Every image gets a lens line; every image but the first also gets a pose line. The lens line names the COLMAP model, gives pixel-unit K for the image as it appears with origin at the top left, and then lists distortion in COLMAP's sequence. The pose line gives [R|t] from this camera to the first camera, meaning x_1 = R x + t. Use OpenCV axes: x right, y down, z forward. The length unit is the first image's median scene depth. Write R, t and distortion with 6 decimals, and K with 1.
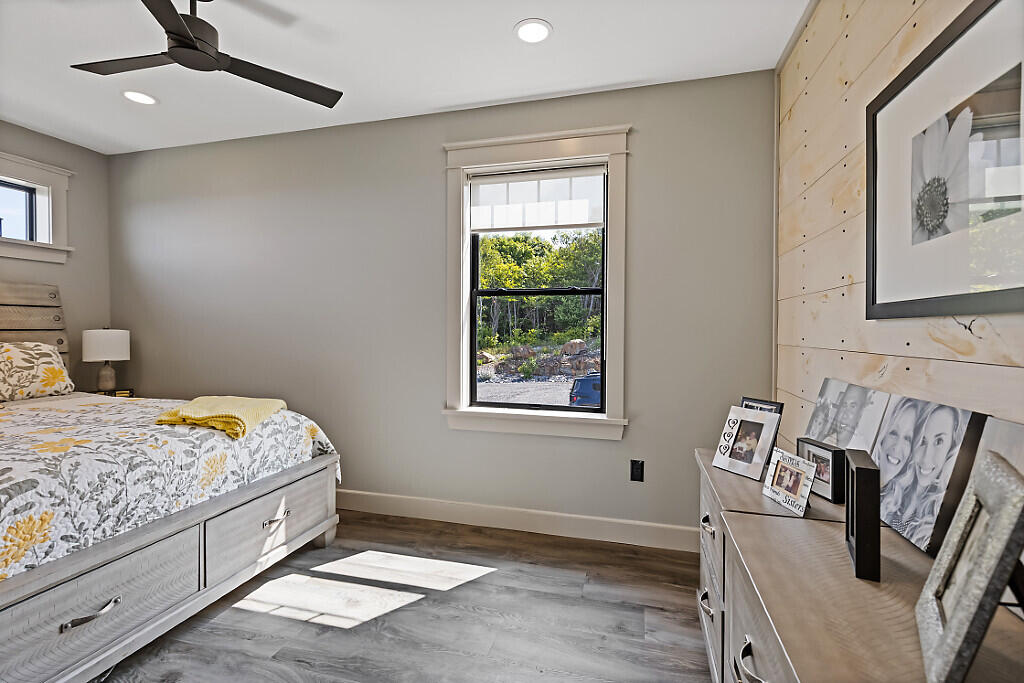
lens RADIAL K [[464.7, 0, 511.7], [0, 464.7, 335.2], [0, 0, 1]] dist [0.001698, -0.000943]
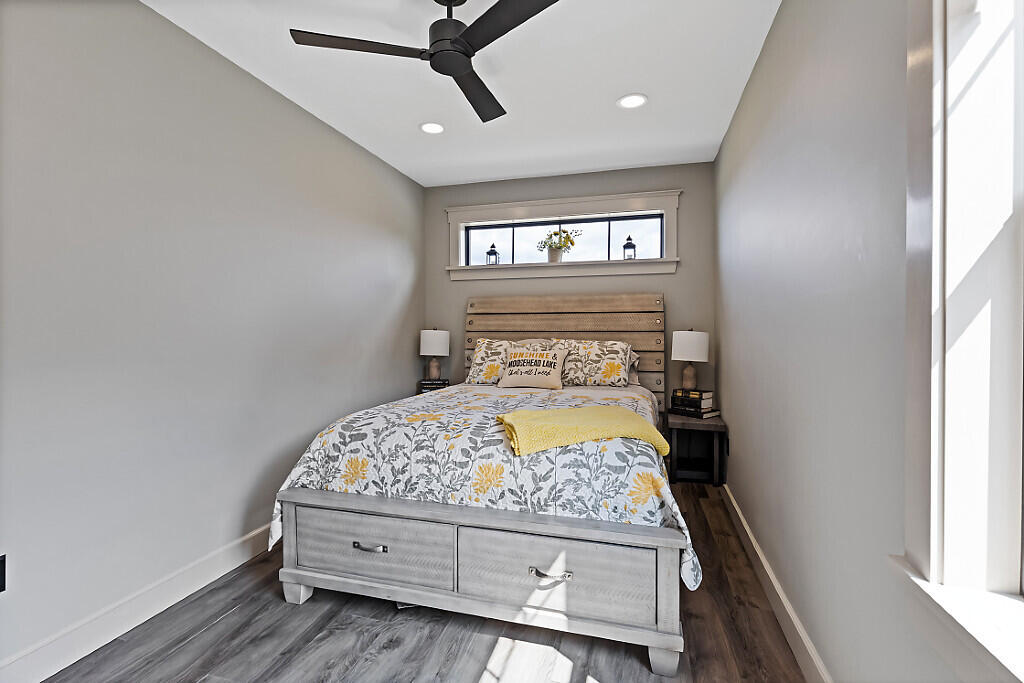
lens RADIAL K [[464.7, 0, 517.4], [0, 464.7, 338.8], [0, 0, 1]] dist [0.001698, -0.000943]
pose [[-0.005401, 0.015044, -0.999872, 0.282849], [-0.011161, 0.999824, 0.015103, -0.009868], [0.999923, 0.011241, -0.005232, 0.999391]]
